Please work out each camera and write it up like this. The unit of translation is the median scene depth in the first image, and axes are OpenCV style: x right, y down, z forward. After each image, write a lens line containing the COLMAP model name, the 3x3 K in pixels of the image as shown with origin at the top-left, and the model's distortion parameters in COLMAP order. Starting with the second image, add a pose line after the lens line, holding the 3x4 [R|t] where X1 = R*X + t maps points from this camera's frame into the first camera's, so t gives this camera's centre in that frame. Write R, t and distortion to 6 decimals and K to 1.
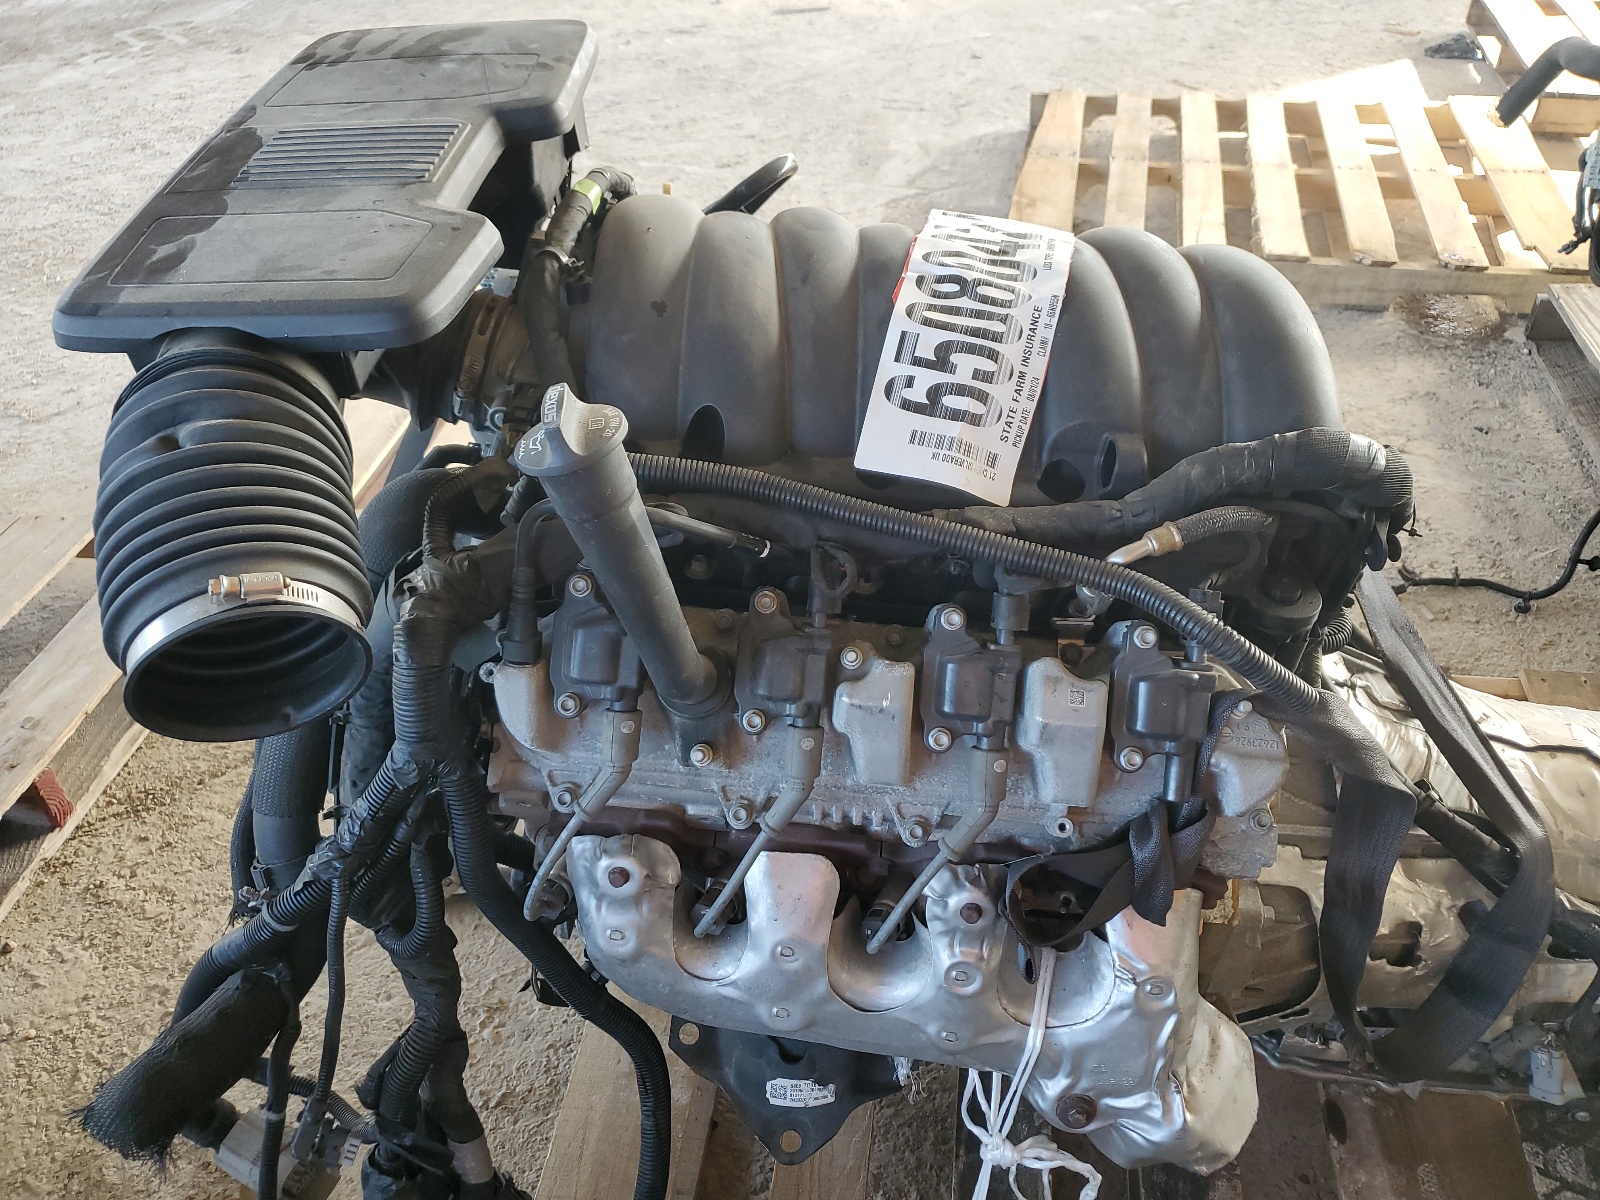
lens RADIAL K [[1226.8, 0, 808.4], [0, 1226.8, 577.3], [0, 0, 1]] dist [0.018497, -0.016697]
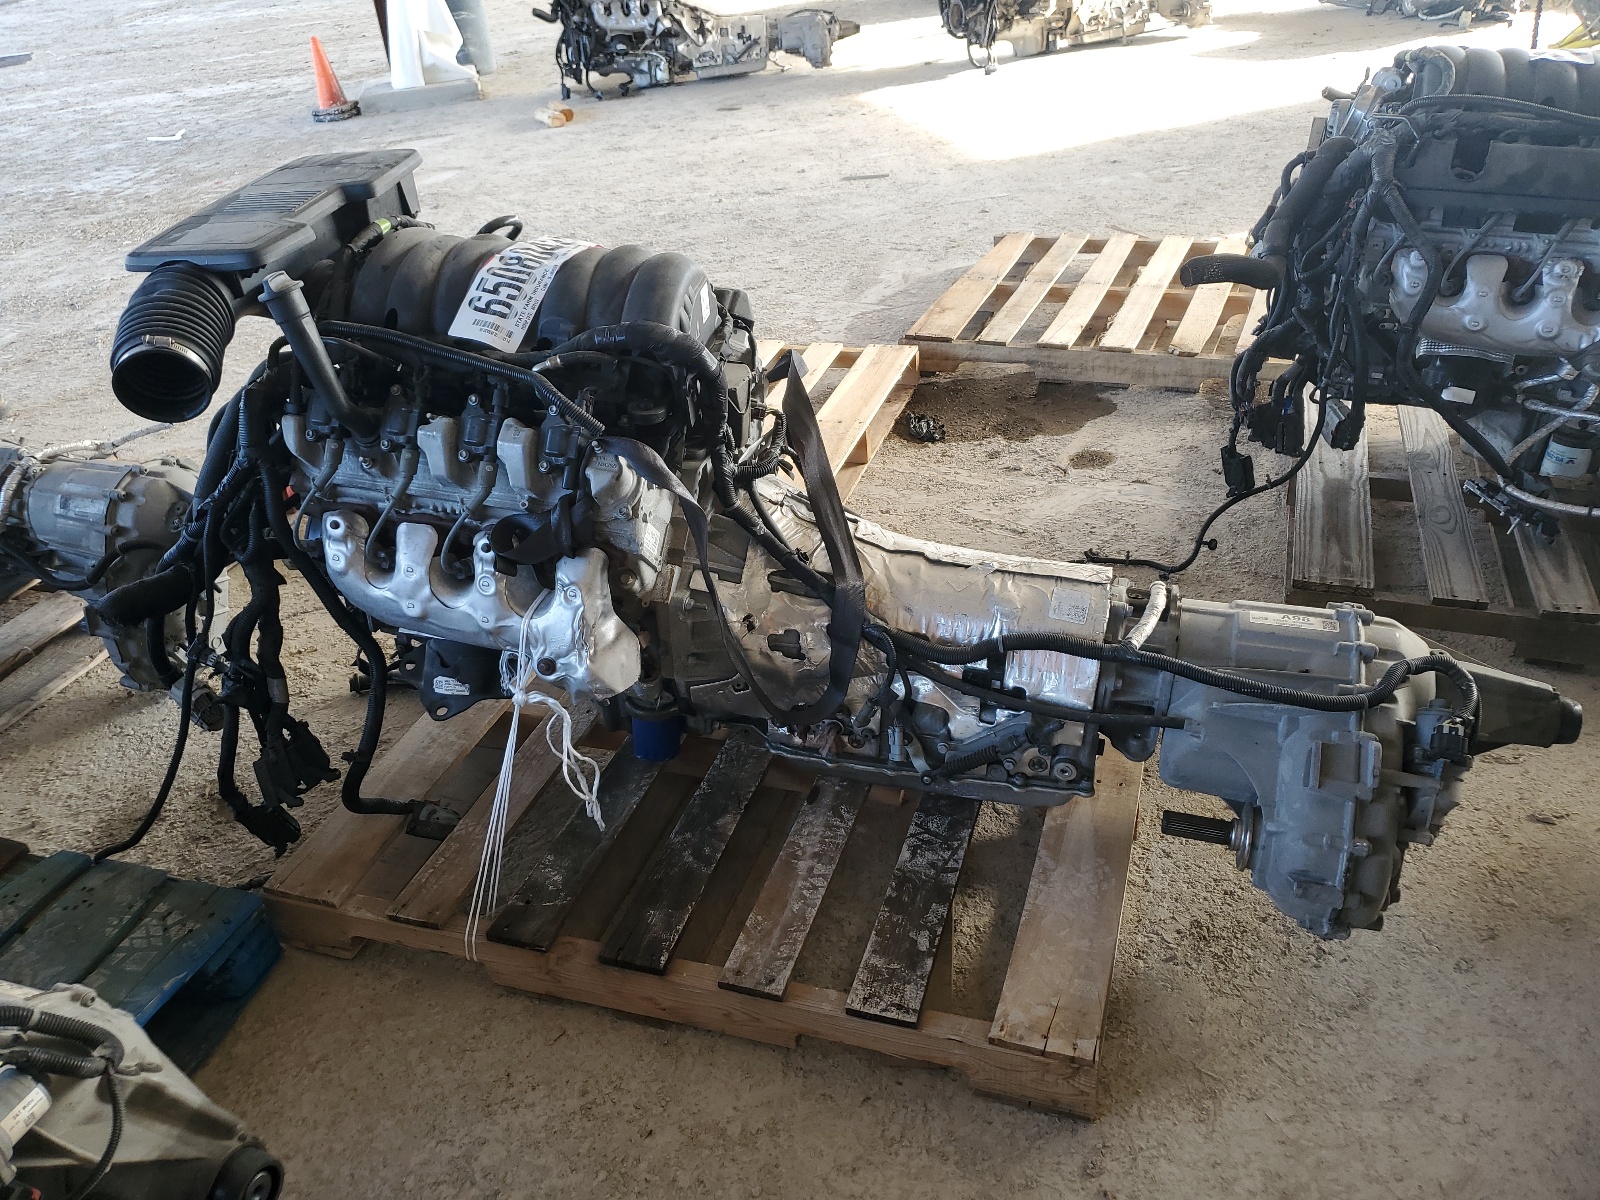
lens RADIAL K [[1226.8, 0, 795.7], [0, 1226.8, 597.3], [0, 0, 1]] dist [0.018497, -0.016697]
pose [[0.981873, 0.058292, -0.180352, 1.034876], [-0.078614, 0.991074, -0.107665, 0.542114], [0.172466, 0.119891, 0.977692, -0.942803]]
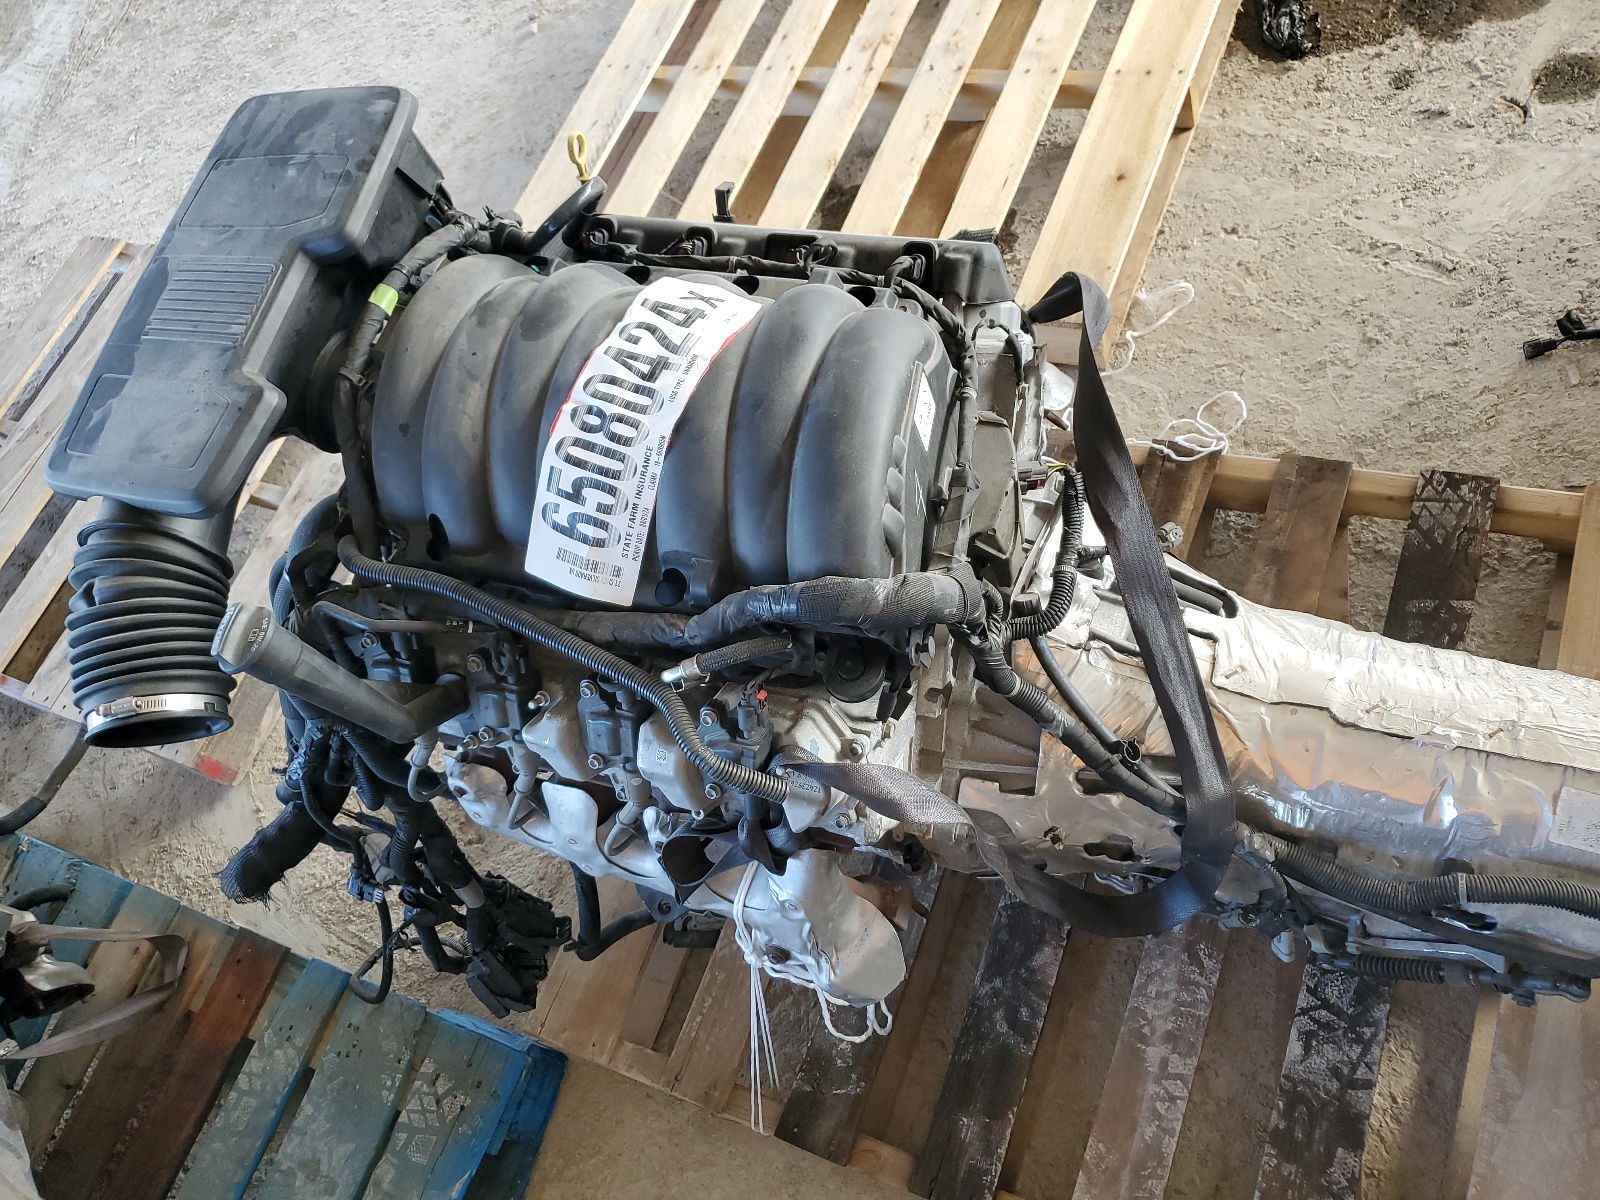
lens RADIAL K [[1226.8, 0, 820.3], [0, 1226.8, 573.0], [0, 0, 1]] dist [0.018497, -0.016697]
pose [[0.927979, 0.078447, -0.364281, 0.808940], [0.079026, 0.913922, 0.398124, -0.584461], [0.364156, -0.398238, 0.841901, -0.019620]]
